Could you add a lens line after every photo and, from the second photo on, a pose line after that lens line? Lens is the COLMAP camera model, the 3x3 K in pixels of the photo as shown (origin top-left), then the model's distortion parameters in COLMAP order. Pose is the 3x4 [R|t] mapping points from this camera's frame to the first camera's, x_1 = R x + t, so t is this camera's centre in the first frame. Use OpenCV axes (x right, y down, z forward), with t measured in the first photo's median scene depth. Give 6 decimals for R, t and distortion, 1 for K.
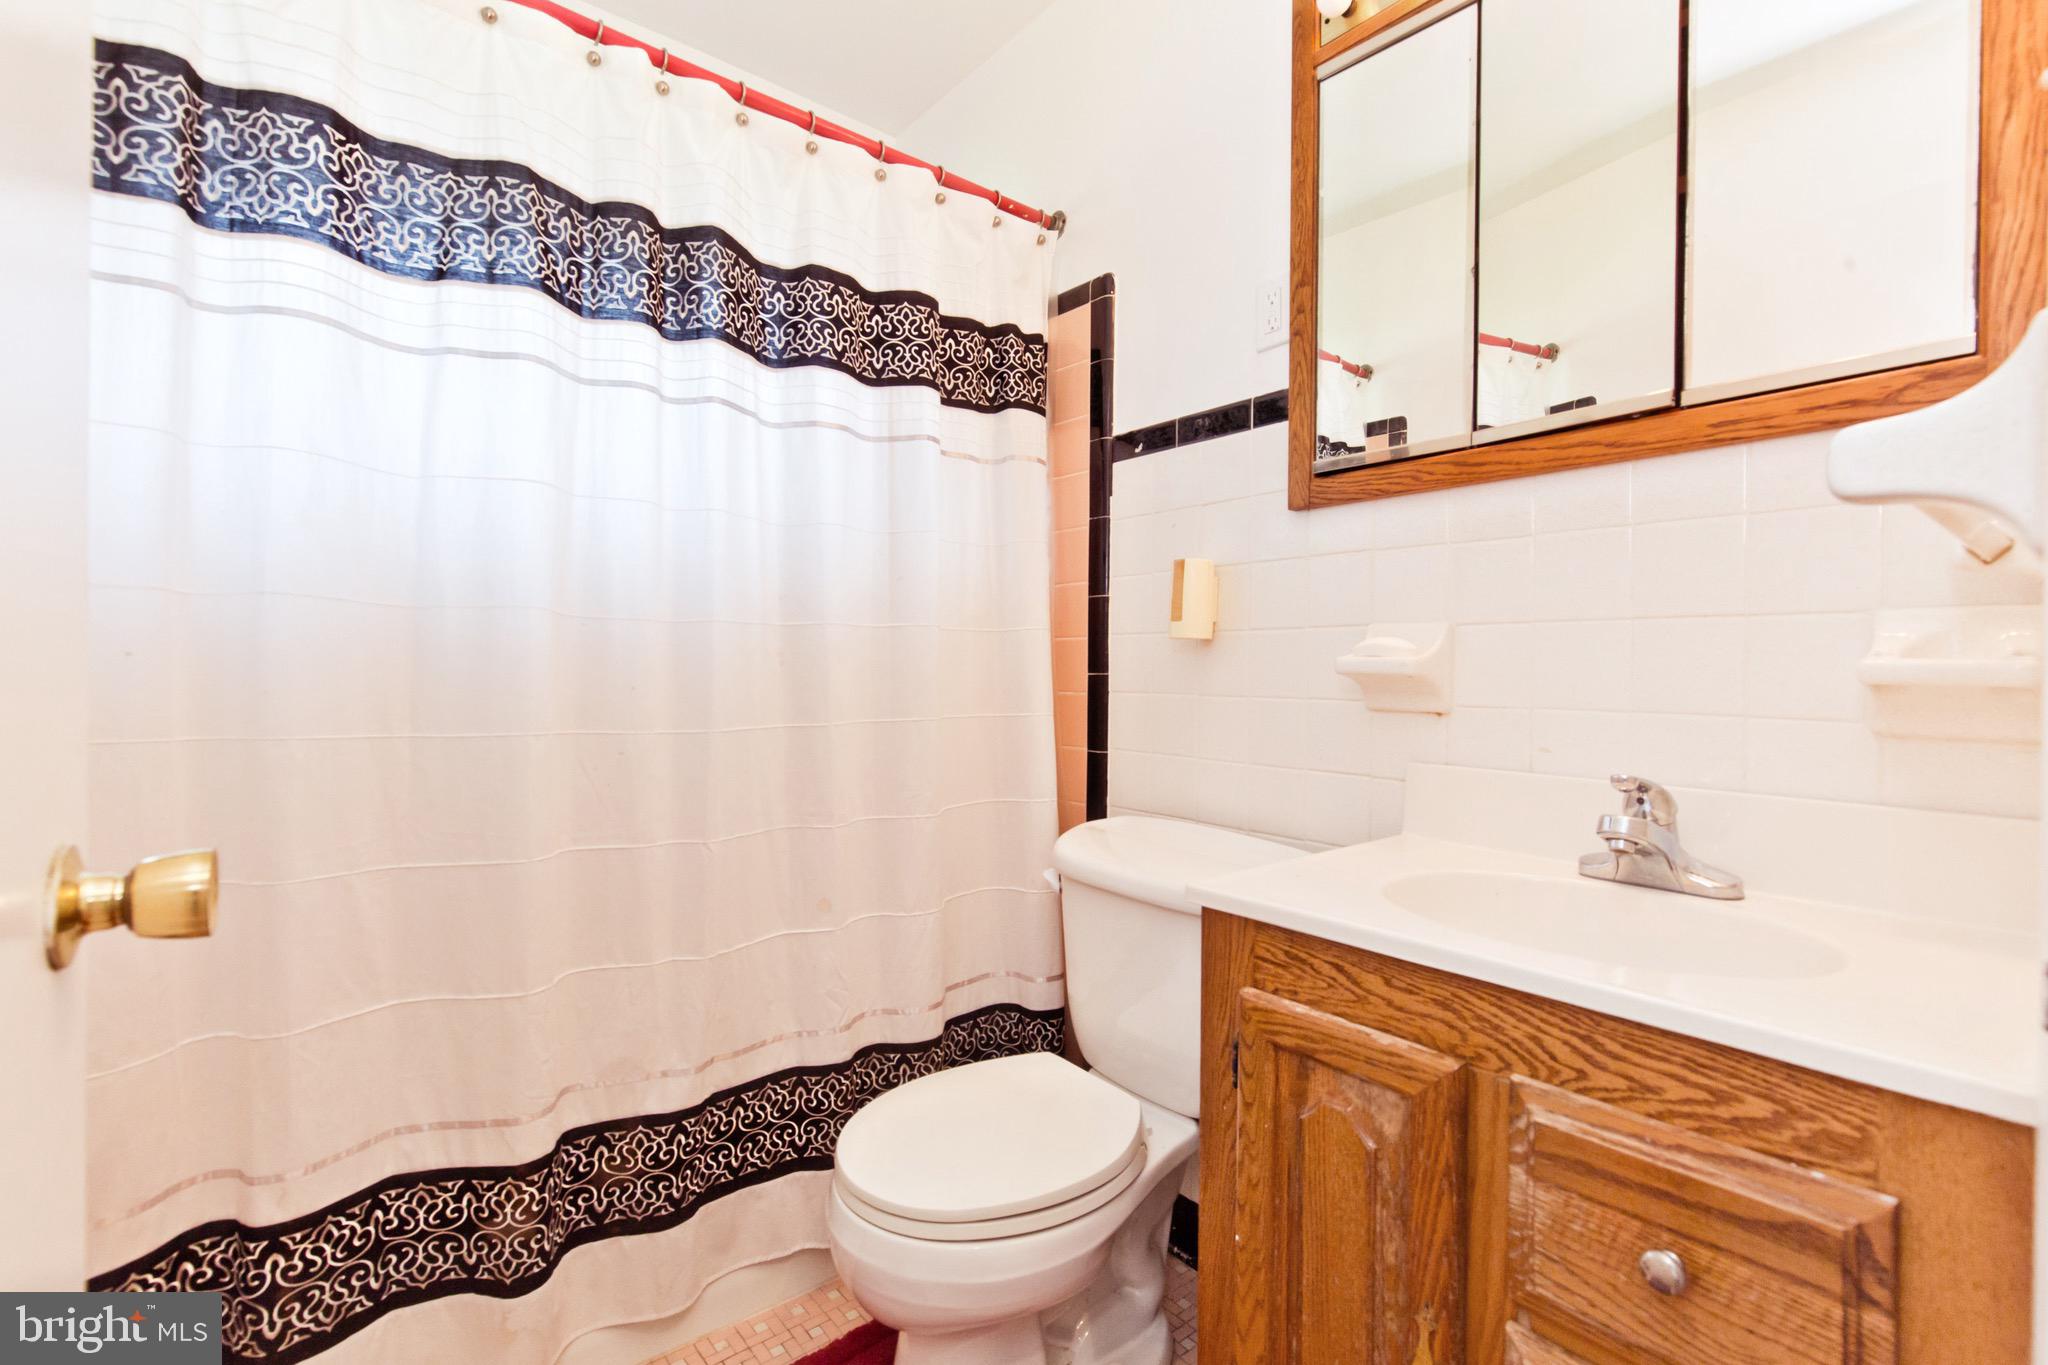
lens RADIAL K [[931.3, 0, 1025.9], [0, 931.3, 674.7], [0, 0, 1]] dist [0.000831, -0.000323]
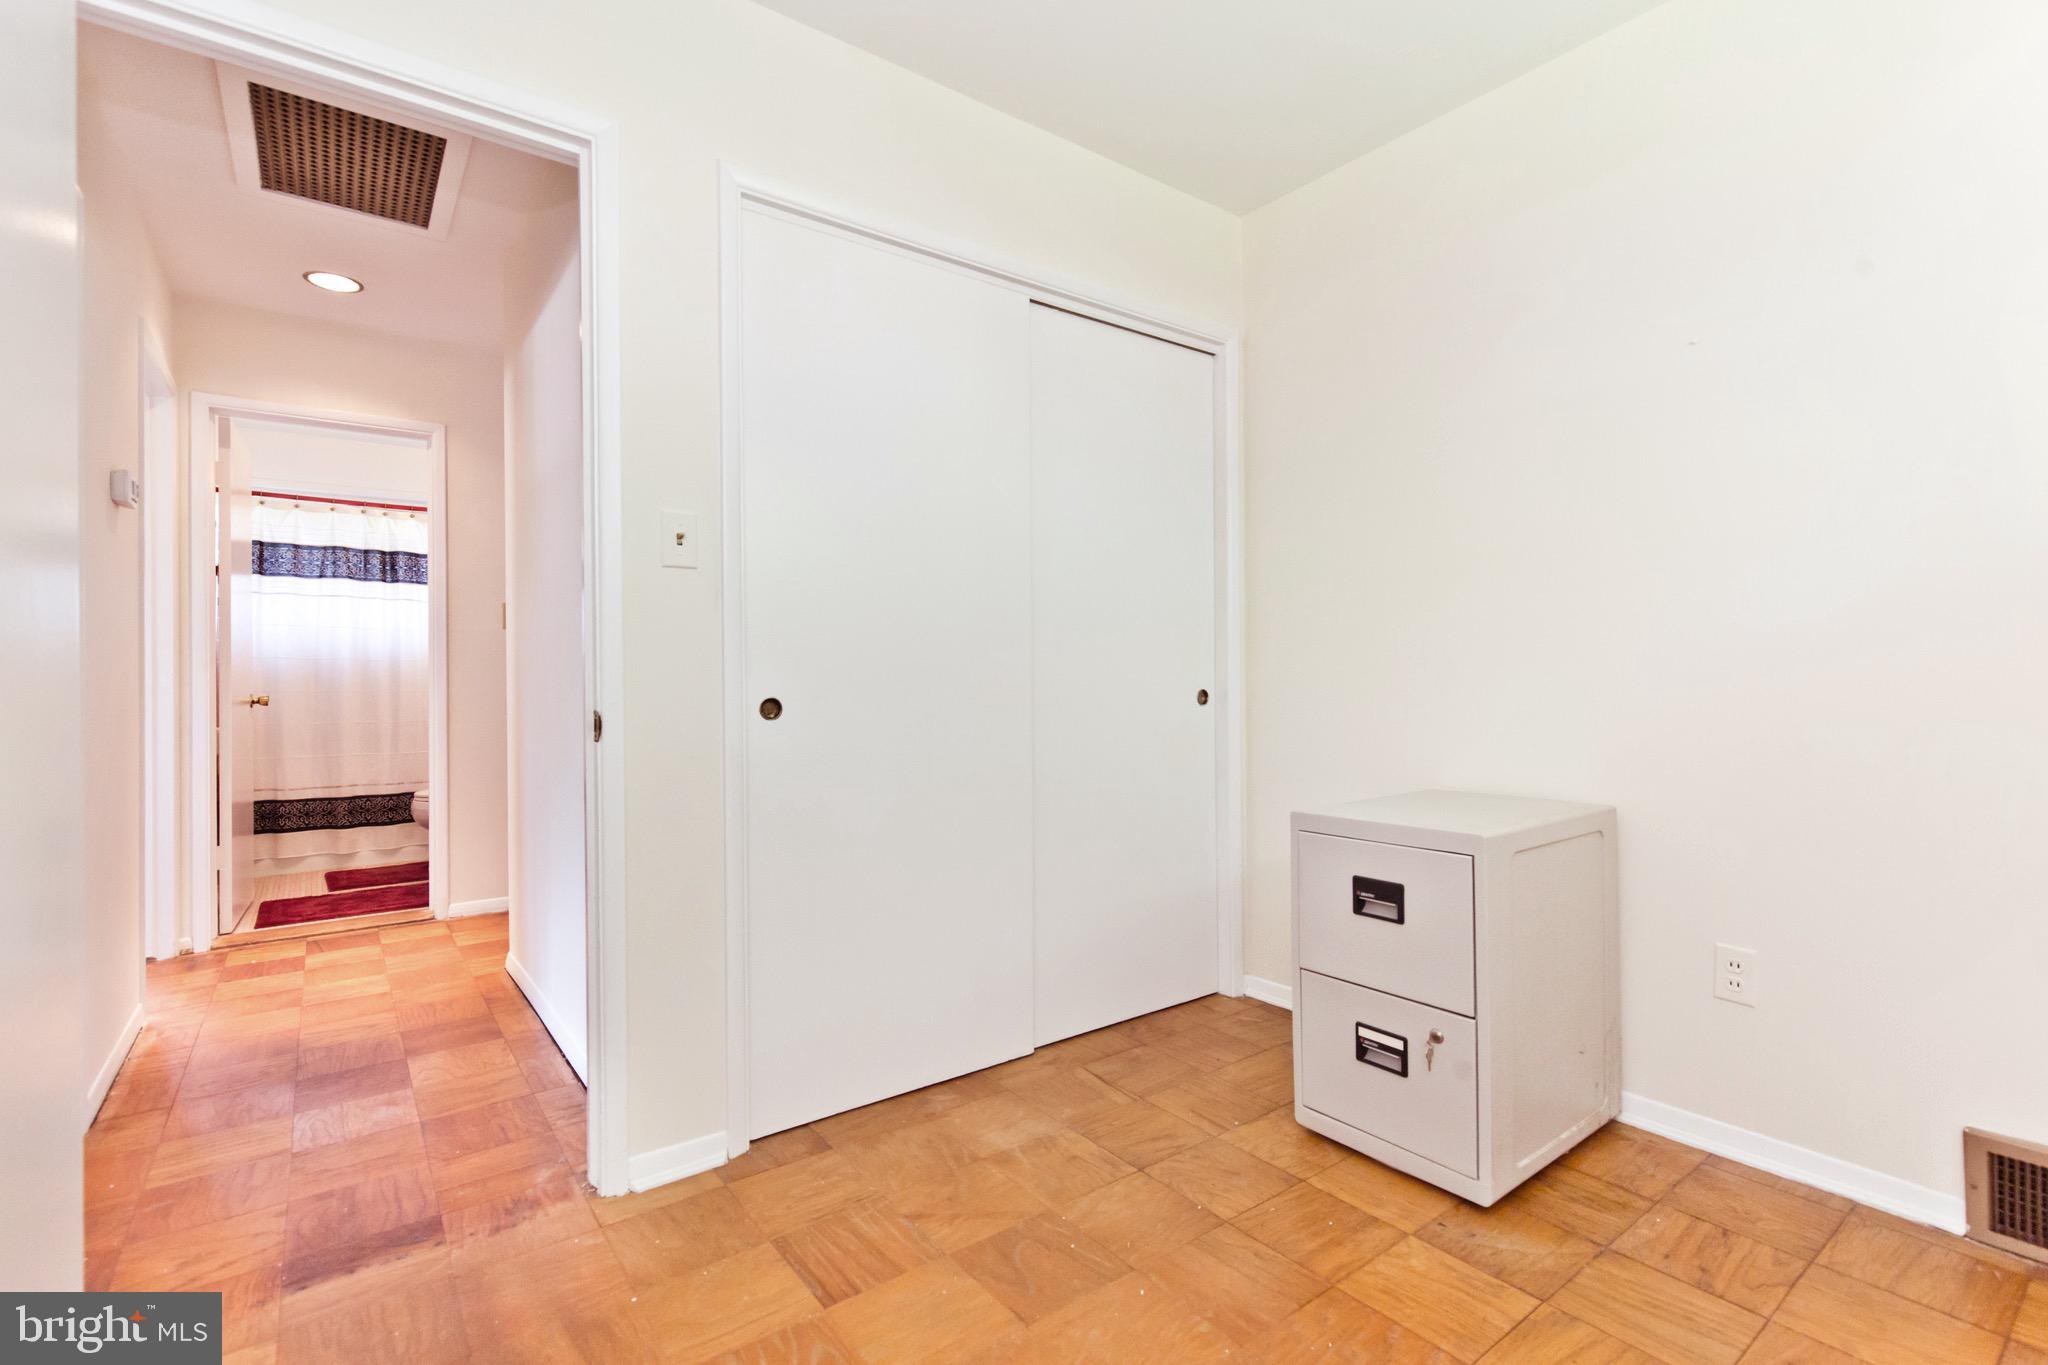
lens RADIAL K [[931.3, 0, 1027.1], [0, 931.3, 680.8], [0, 0, 1]] dist [0.000831, -0.000323]
pose [[0.999358, -0.016400, -0.031865, 2.481928], [0.016416, 0.999865, 0.000233, 0.061652], [0.031857, -0.000756, 0.999492, -2.854907]]
